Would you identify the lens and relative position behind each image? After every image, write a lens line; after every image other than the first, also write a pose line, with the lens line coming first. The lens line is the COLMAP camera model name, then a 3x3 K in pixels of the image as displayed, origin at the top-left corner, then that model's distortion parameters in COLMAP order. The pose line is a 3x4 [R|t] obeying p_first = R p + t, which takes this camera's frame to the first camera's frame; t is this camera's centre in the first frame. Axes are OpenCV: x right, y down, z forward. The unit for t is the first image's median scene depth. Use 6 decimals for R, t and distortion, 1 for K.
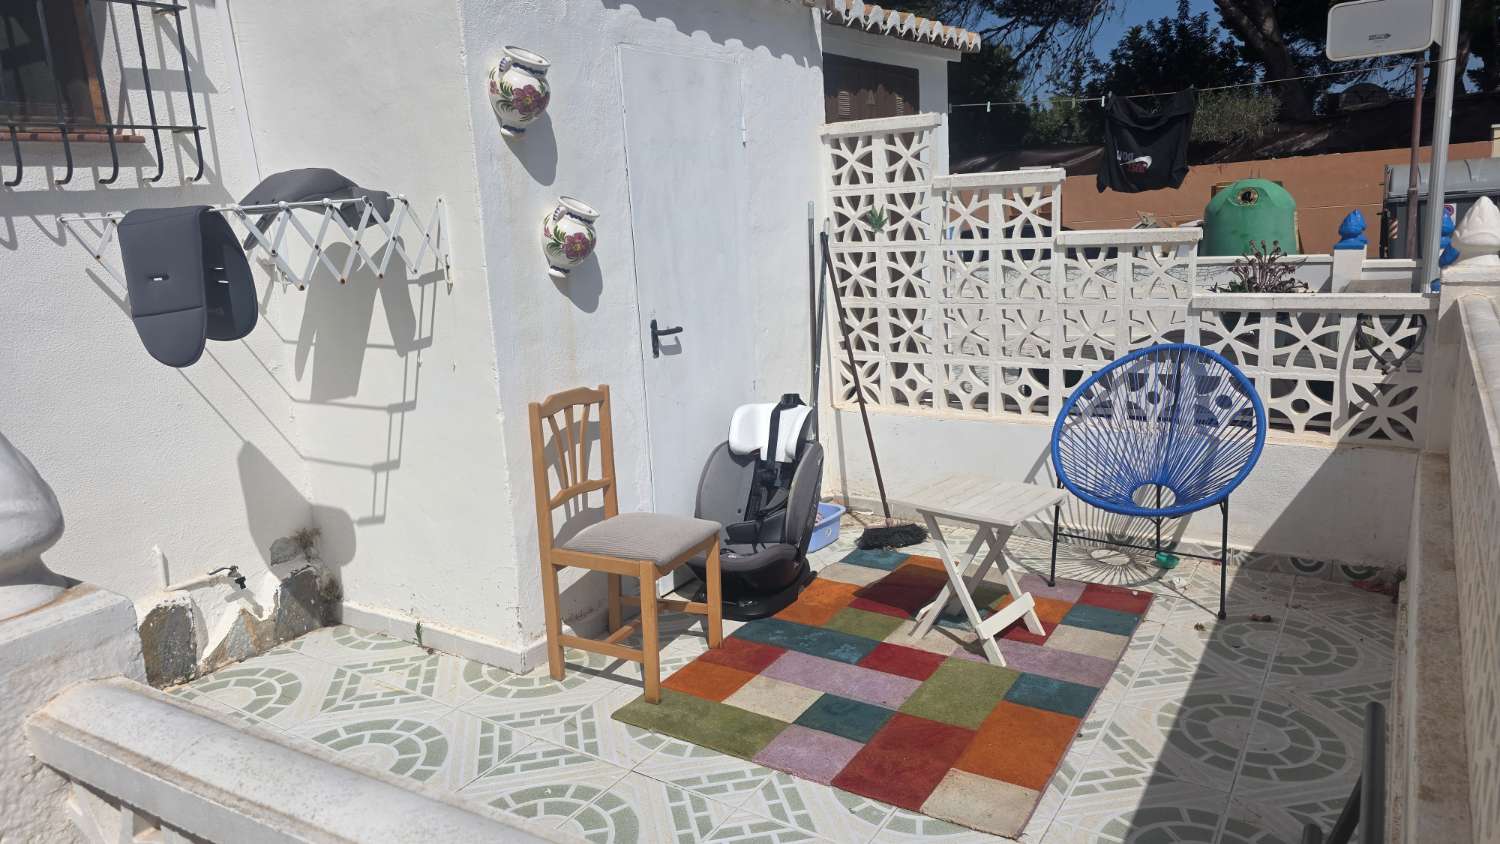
lens RADIAL K [[1001.3, 0, 754.5], [0, 1001.3, 436.8], [0, 0, 1]] dist [0.076731, -0.078404]
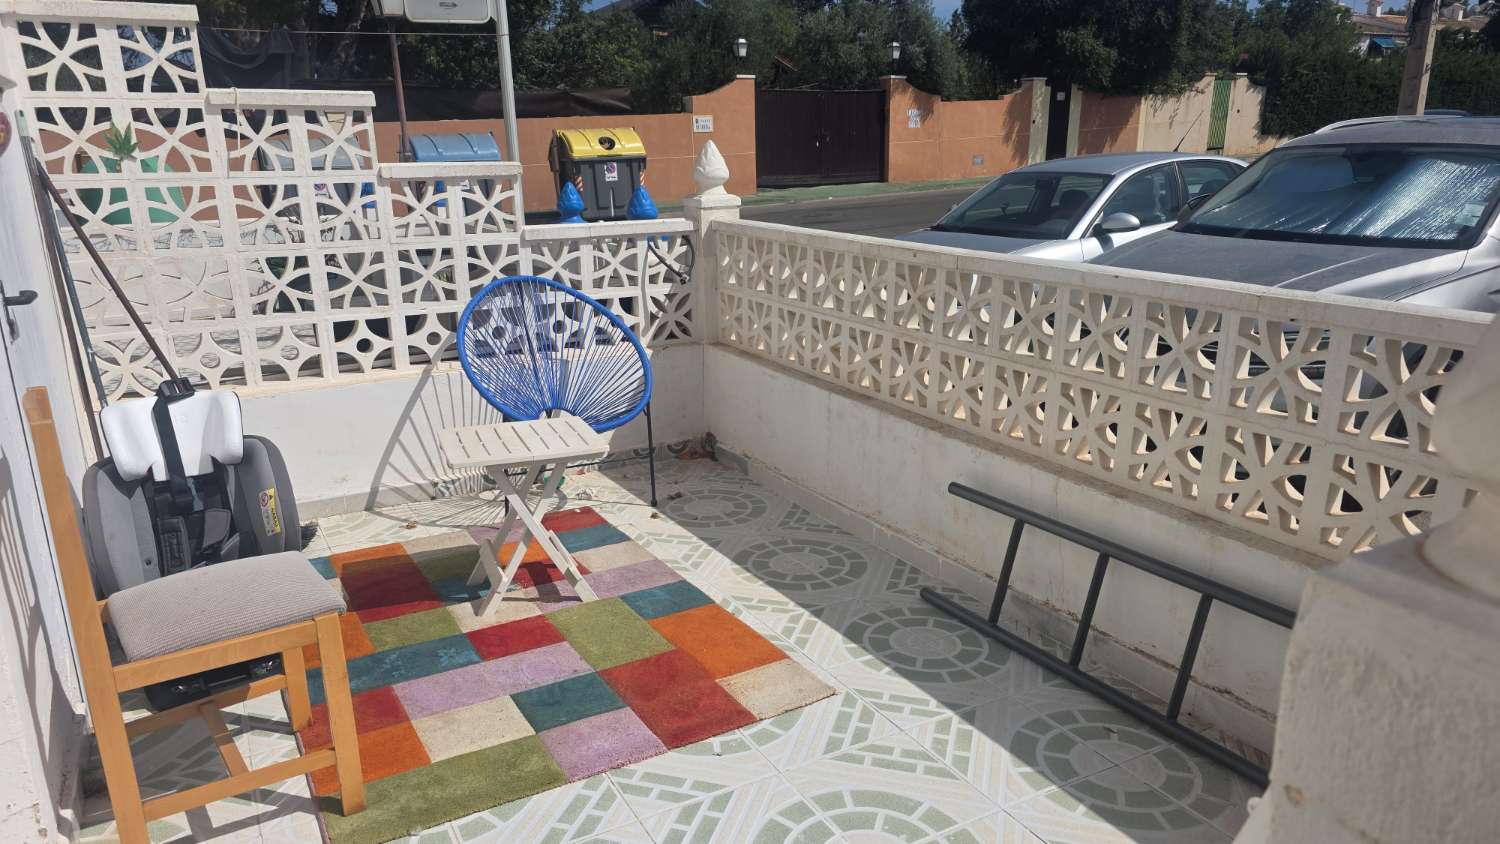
lens RADIAL K [[981.5, 0, 748.3], [0, 981.5, 464.7], [0, 0, 1]] dist [0.049695, -0.062437]
pose [[0.474014, -0.229076, 0.850197, -0.405866], [0.190979, 0.969327, 0.154697, -0.016964], [-0.859557, 0.089041, 0.503224, 0.331304]]
